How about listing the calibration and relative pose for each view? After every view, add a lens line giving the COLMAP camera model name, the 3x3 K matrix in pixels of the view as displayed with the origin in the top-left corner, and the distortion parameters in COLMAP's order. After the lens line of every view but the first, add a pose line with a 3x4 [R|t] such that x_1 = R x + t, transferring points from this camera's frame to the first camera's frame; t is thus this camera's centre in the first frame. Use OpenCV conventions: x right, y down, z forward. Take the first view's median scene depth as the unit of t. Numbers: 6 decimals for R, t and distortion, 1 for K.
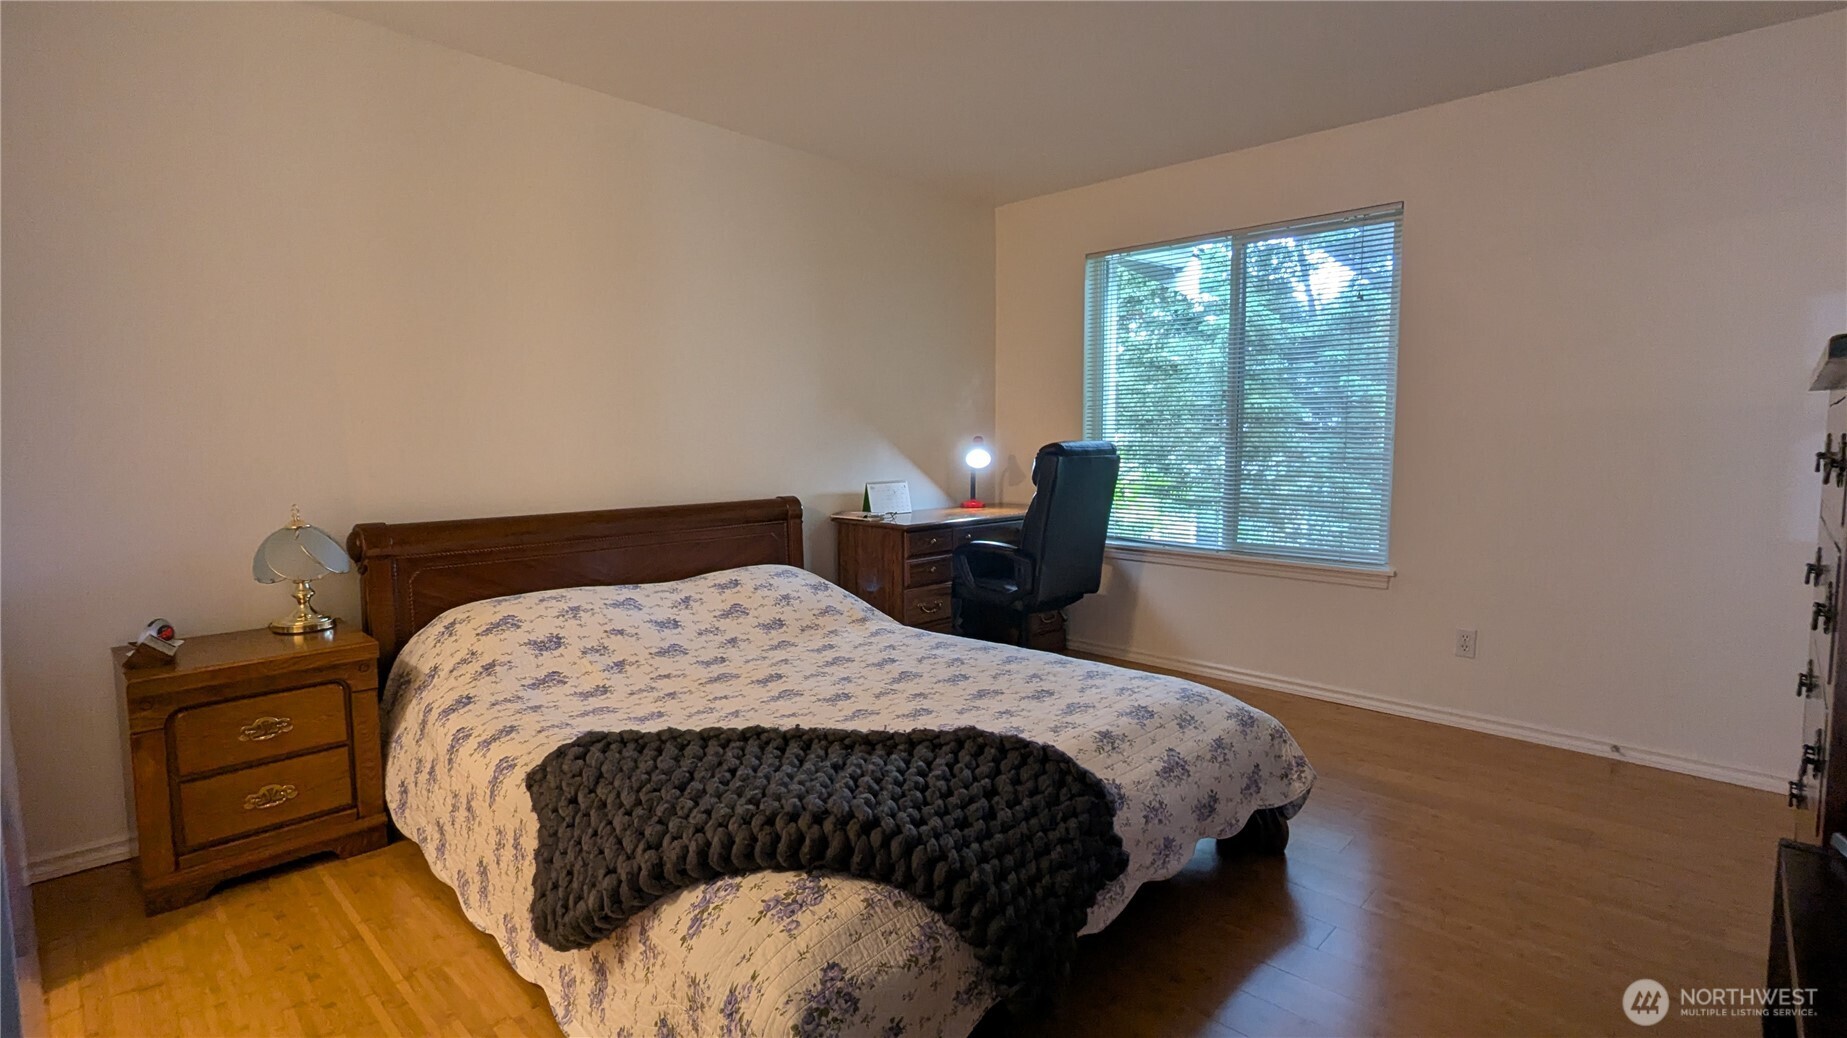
lens RADIAL K [[864.7, 0, 923.5], [0, 864.7, 519.0], [0, 0, 1]] dist [0.000151, -0.000027]
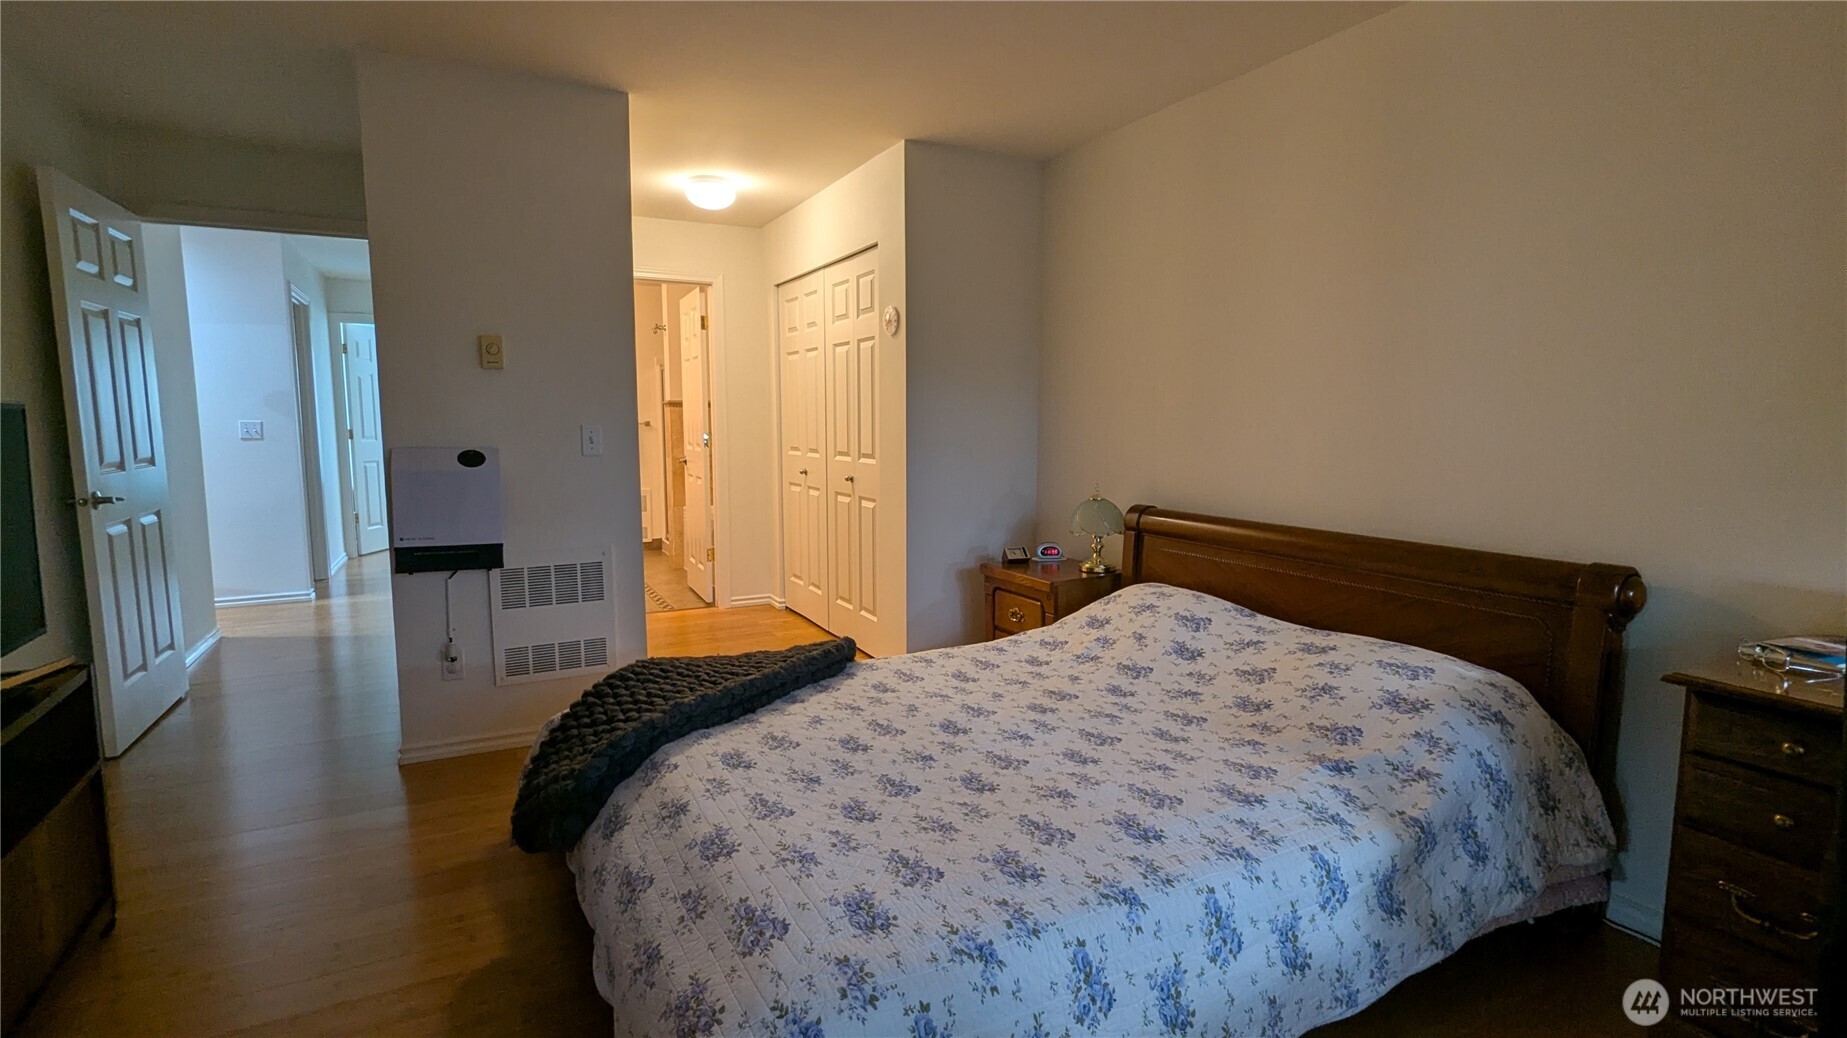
lens RADIAL K [[864.7, 0, 923.5], [0, 864.7, 519.0], [0, 0, 1]] dist [0.000151, -0.000027]
pose [[-0.306538, 0.109189, -0.945575, 0.742840], [-0.094041, 0.985065, 0.144235, -0.142511], [0.947202, 0.133137, -0.291691, 1.173554]]
